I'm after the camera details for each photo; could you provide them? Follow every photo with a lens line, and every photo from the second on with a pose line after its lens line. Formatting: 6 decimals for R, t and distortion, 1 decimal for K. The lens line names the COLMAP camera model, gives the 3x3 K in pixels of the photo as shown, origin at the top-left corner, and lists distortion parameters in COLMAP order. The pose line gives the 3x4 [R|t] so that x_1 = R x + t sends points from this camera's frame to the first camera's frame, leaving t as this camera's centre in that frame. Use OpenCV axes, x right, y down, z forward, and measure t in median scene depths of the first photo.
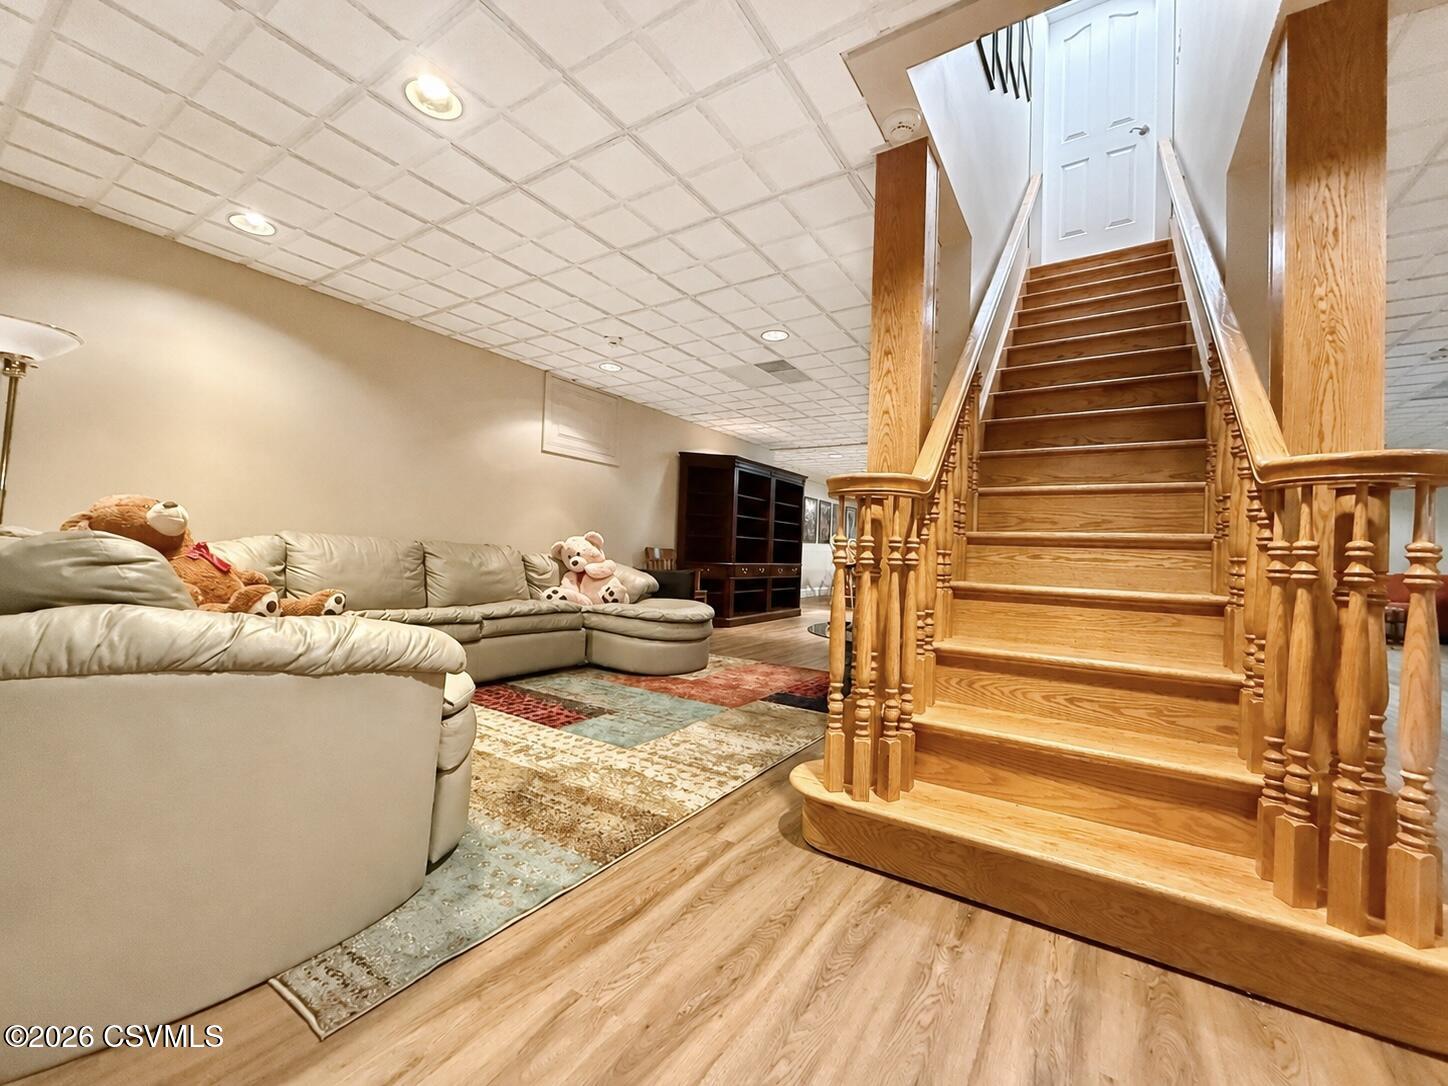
lens RADIAL K [[589.6, 0, 718.2], [0, 589.6, 540.4], [0, 0, 1]] dist [0.000532, 0.002142]
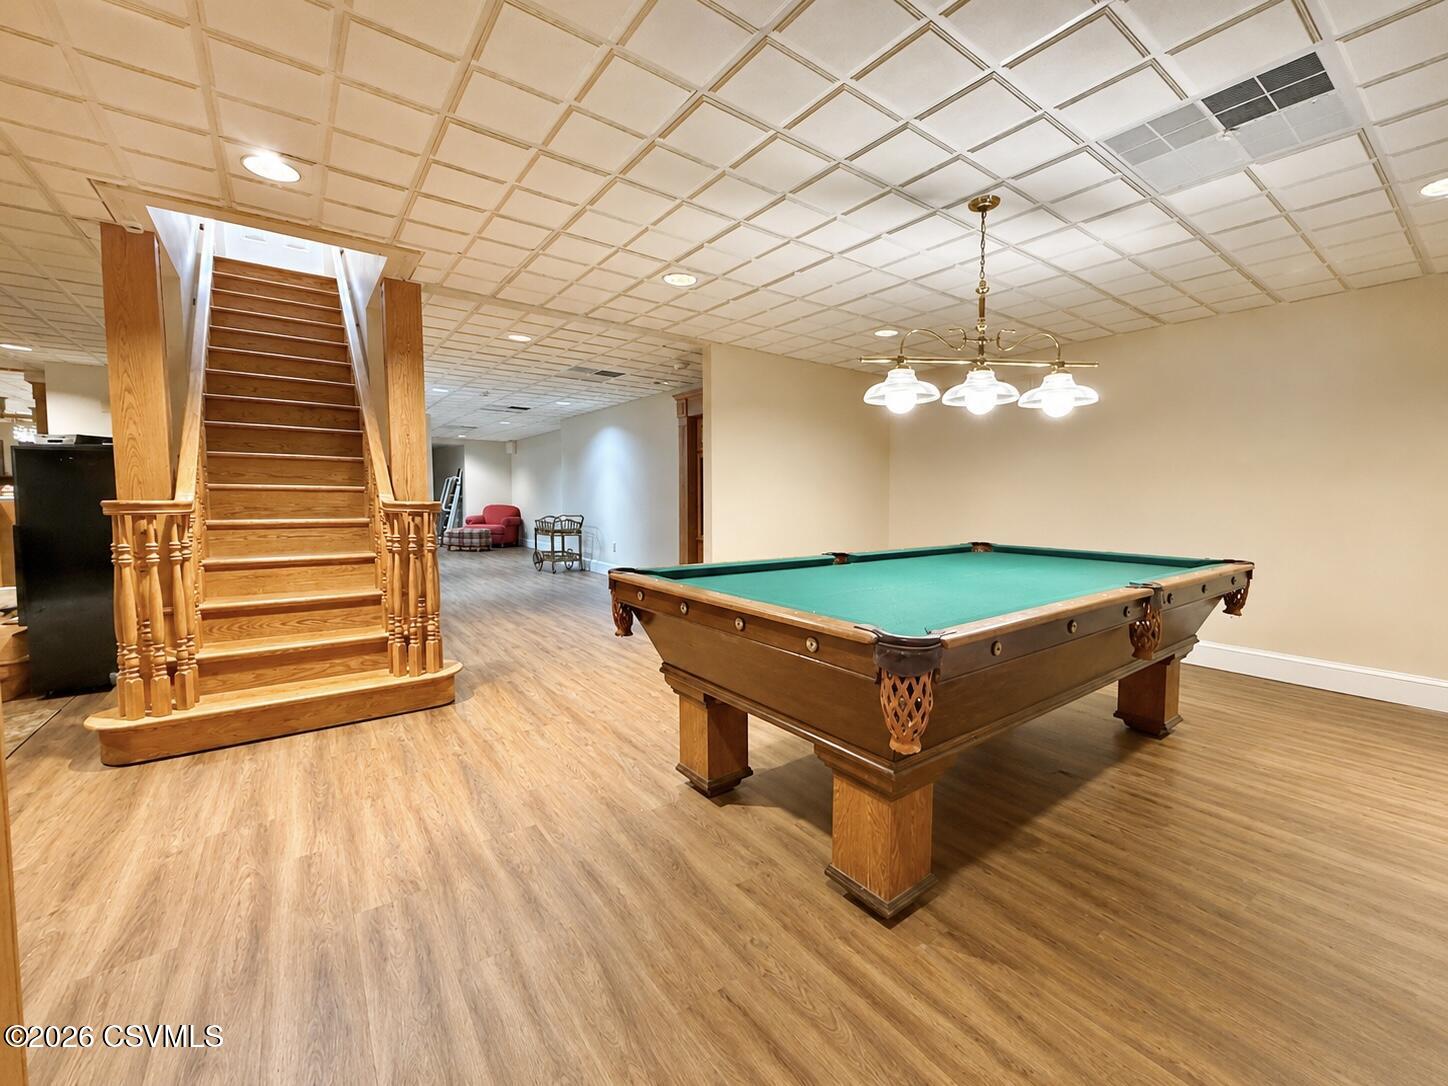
lens RADIAL K [[589.6, 0, 725.4], [0, 589.6, 537.0], [0, 0, 1]] dist [0.000532, 0.002142]
pose [[0.345274, -0.091841, 0.933997, -0.619656], [-0.010594, 0.994755, 0.101732, -0.184009], [-0.938442, -0.045020, 0.342490, -0.834084]]
